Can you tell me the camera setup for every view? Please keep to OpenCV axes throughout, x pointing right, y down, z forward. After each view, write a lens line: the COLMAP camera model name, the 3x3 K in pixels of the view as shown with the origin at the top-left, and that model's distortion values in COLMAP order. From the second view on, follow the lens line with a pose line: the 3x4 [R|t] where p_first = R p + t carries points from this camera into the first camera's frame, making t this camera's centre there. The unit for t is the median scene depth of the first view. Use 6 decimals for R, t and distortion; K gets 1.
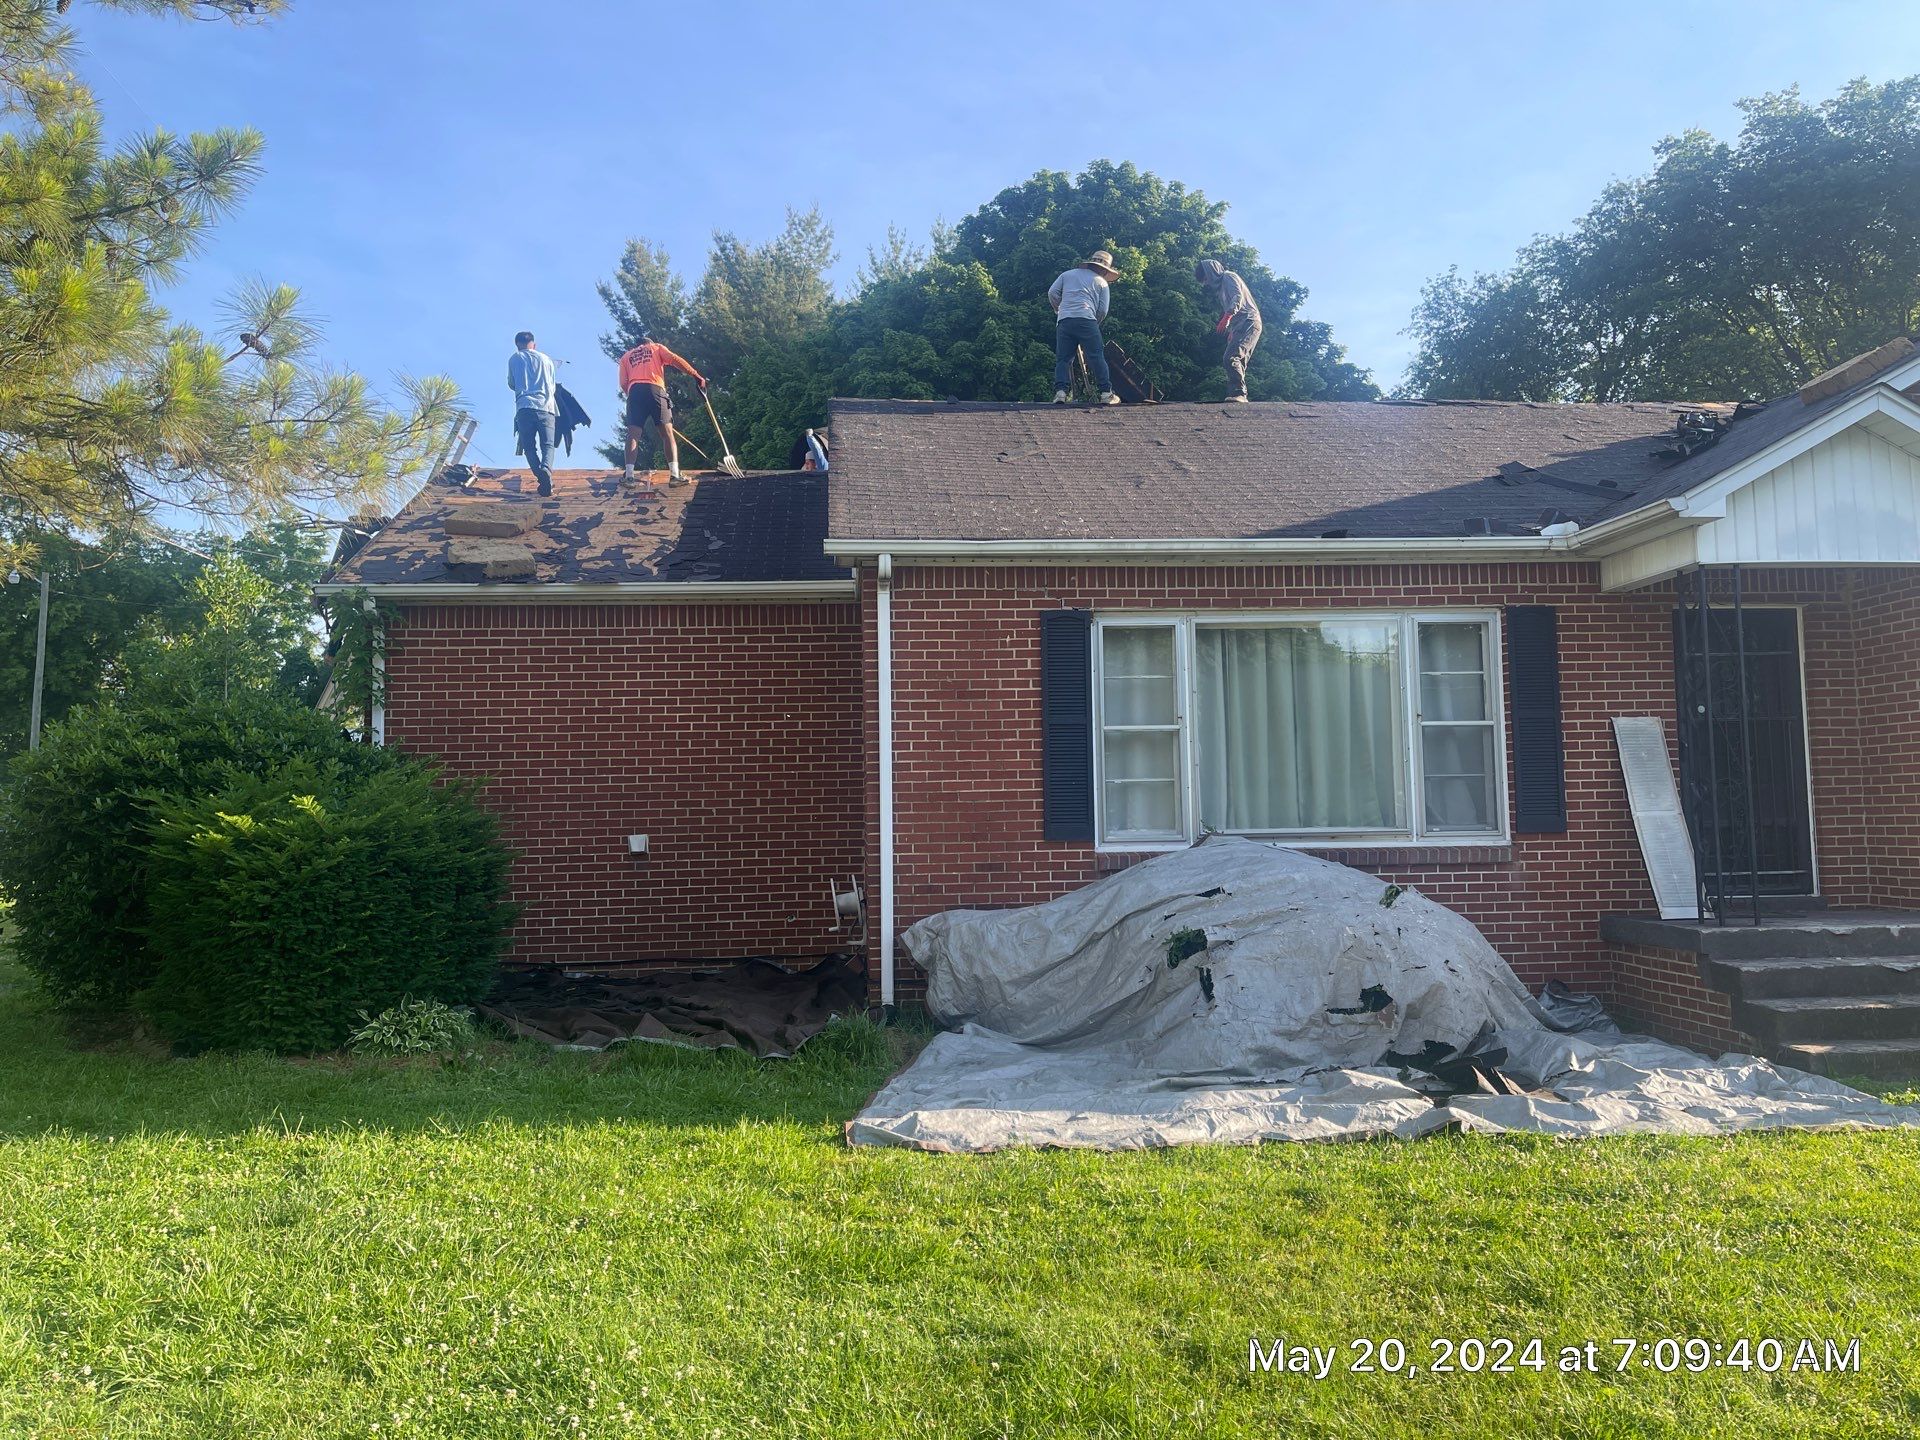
lens RADIAL K [[1457.4, 0, 963.1], [0, 1457.4, 718.2], [0, 0, 1]] dist [0.066597, -0.068645]
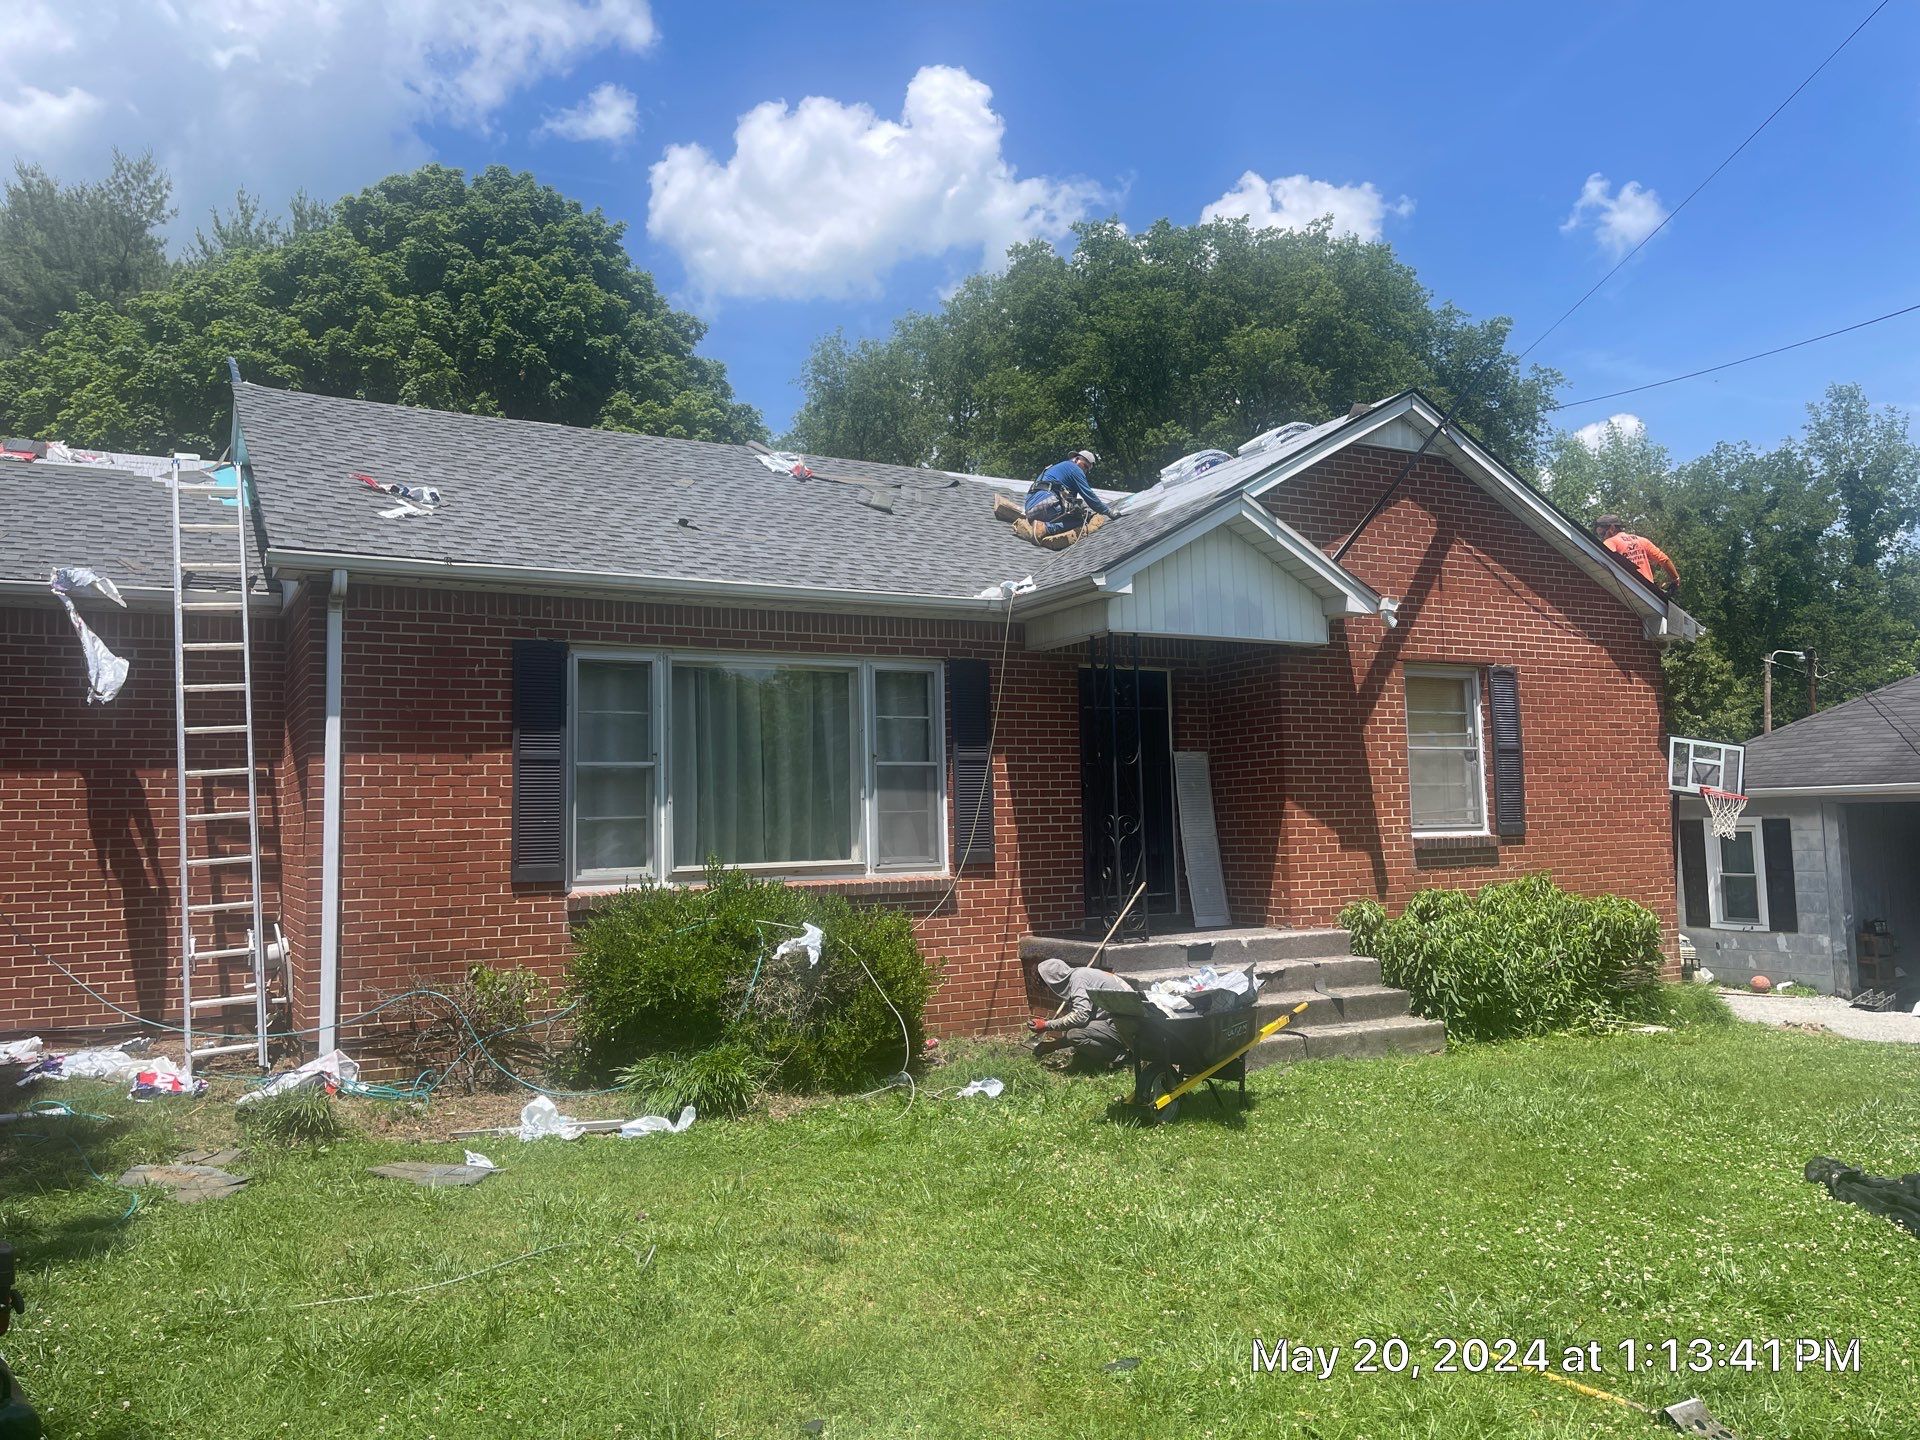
lens RADIAL K [[1457.4, 0, 963.1], [0, 1457.4, 718.2], [0, 0, 1]] dist [0.066597, -0.068645]
pose [[0.908138, 0.028878, 0.417673, -0.076762], [-0.020927, 0.999502, -0.023605, -0.005915], [-0.418147, 0.012696, 0.908291, 0.006330]]
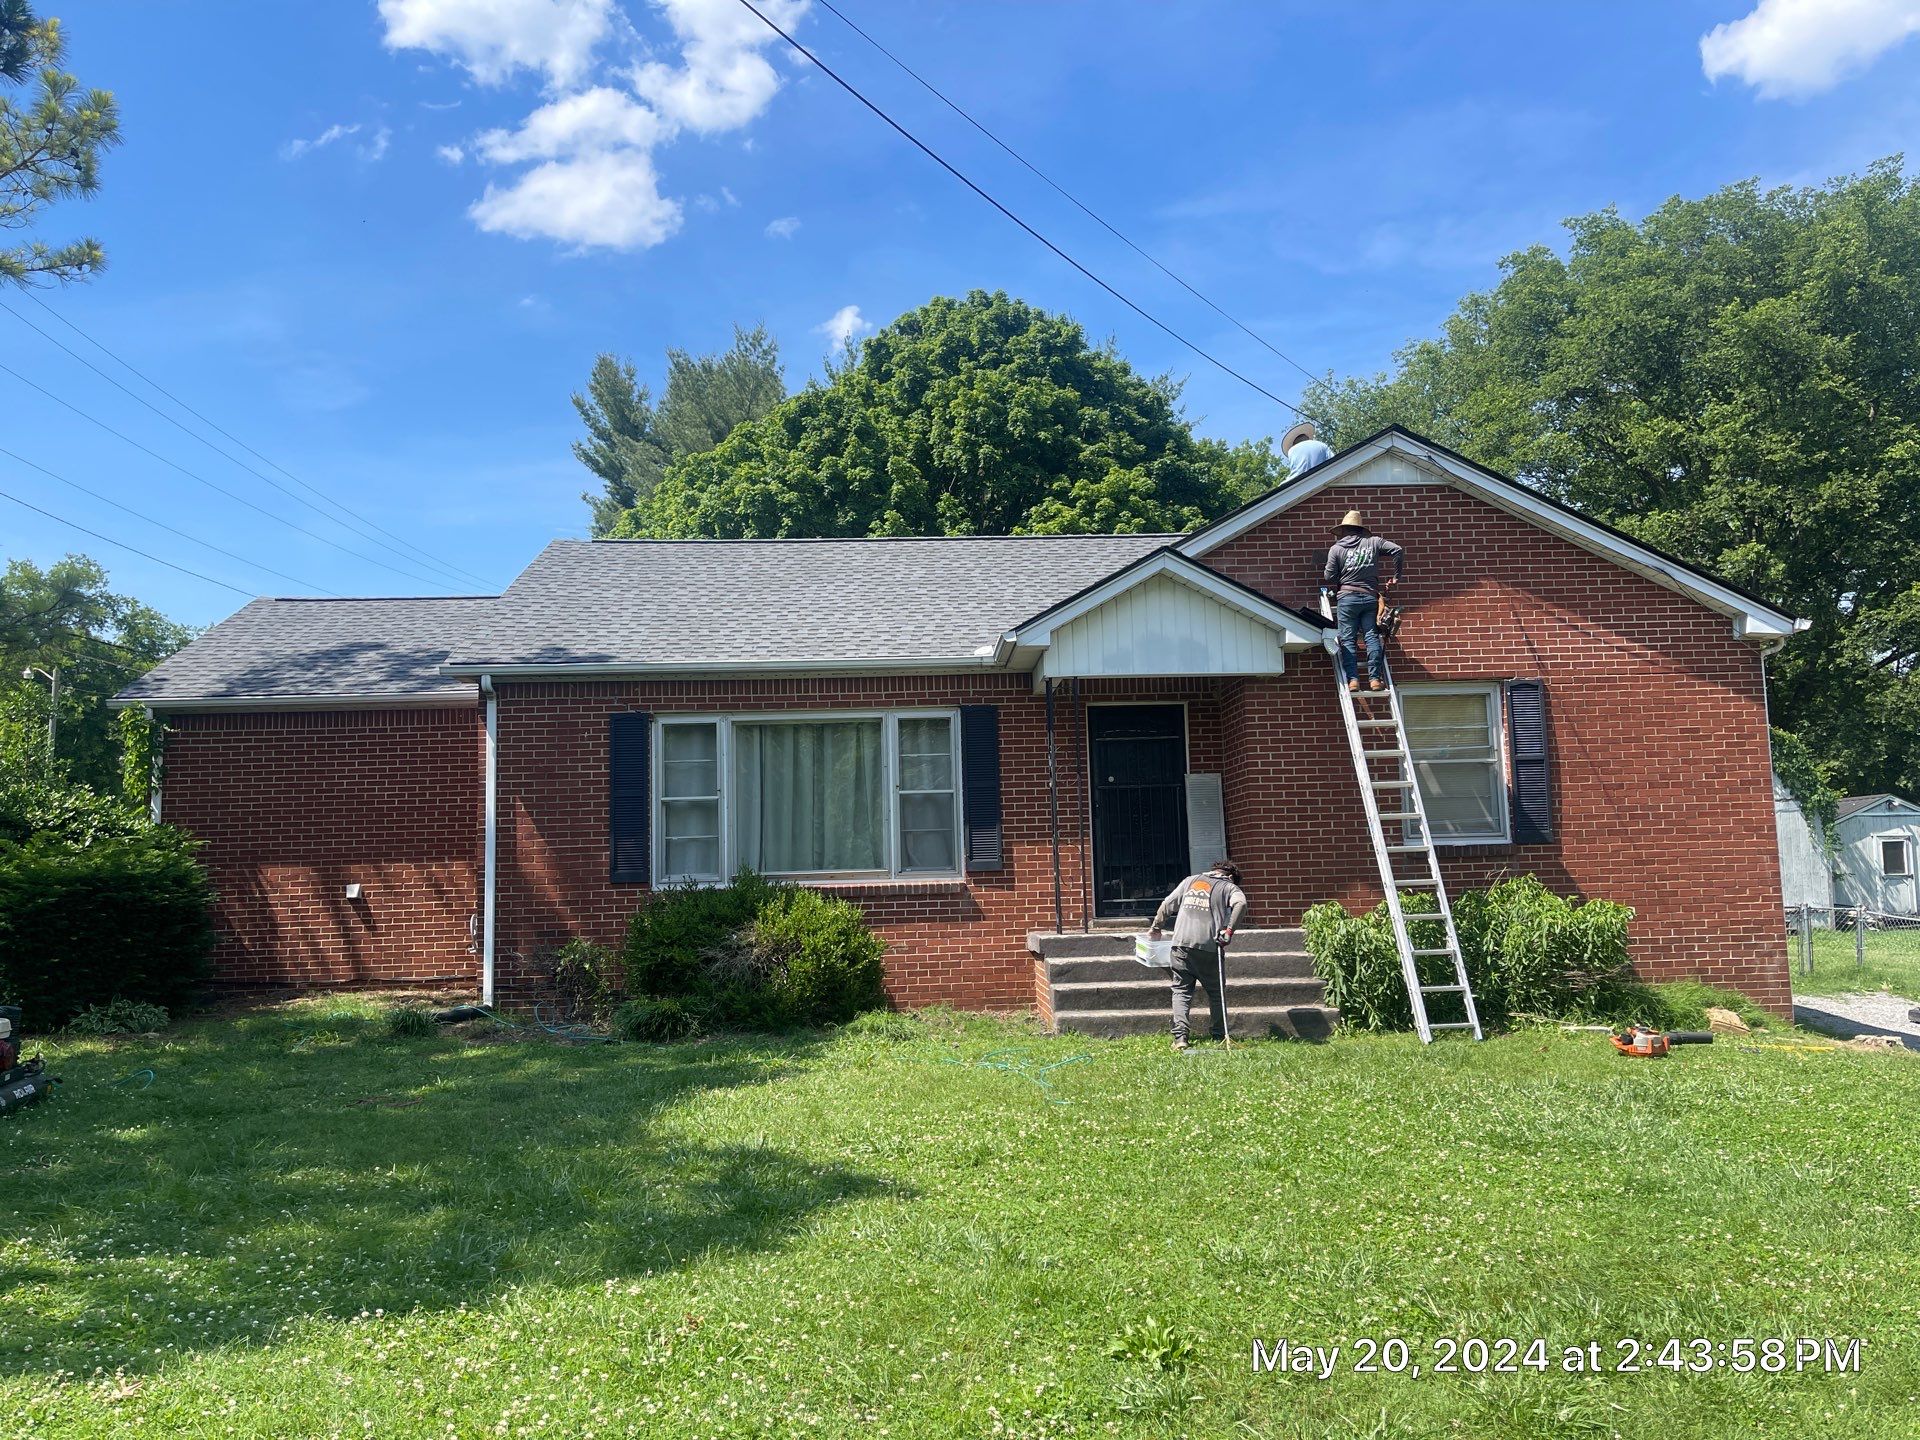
lens RADIAL K [[1449.3, 0, 972.8], [0, 1449.3, 738.9], [0, 0, 1]] dist [0.067751, -0.060602]
pose [[0.999523, -0.013371, -0.027835, 0.418652], [0.012376, 0.999288, -0.035637, 0.002568], [0.028291, 0.035275, 0.998977, -0.342078]]
